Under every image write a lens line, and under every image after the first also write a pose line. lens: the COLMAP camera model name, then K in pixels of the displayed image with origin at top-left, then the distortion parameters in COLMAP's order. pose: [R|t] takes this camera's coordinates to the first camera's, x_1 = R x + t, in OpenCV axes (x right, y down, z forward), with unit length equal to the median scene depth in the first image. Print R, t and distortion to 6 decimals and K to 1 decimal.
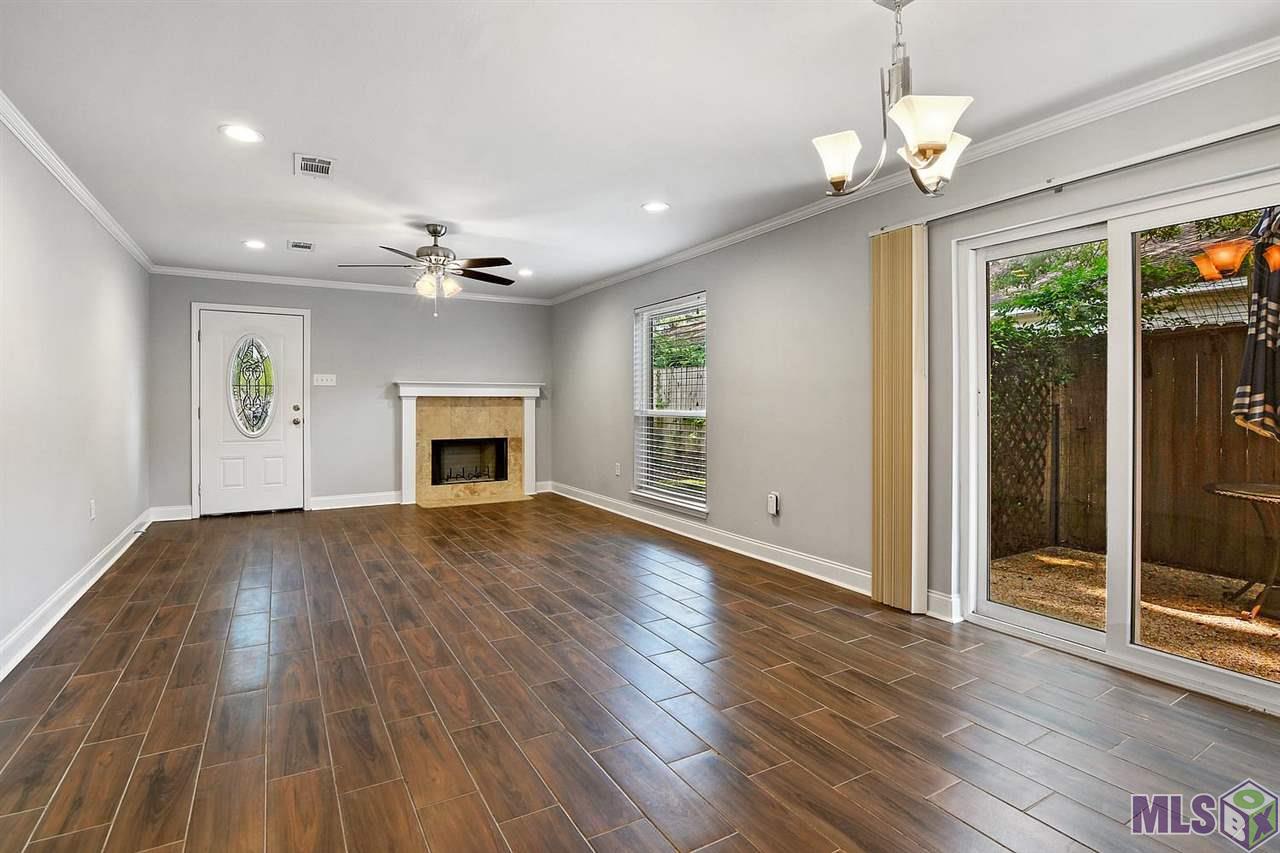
lens RADIAL K [[623.3, 0, 638.2], [0, 623.3, 400.6], [0, 0, 1]] dist [-0.000785, -0.000255]
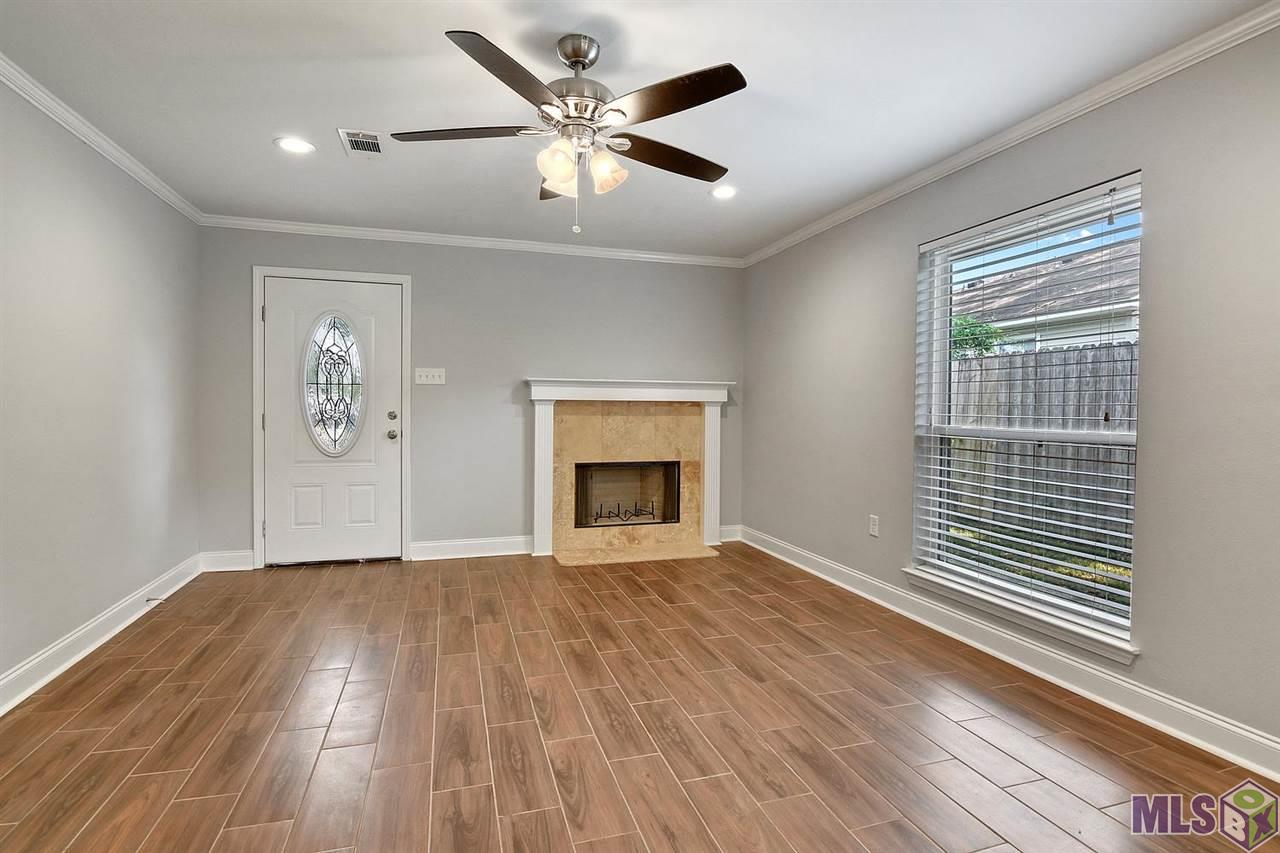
lens RADIAL K [[623.3, 0, 638.2], [0, 623.3, 400.6], [0, 0, 1]] dist [-0.000785, -0.000255]
pose [[0.973532, 0.004751, -0.228501, -0.109334], [-0.007489, 0.999910, -0.011116, 0.000584], [0.228428, 0.012534, 0.973480, 0.354354]]
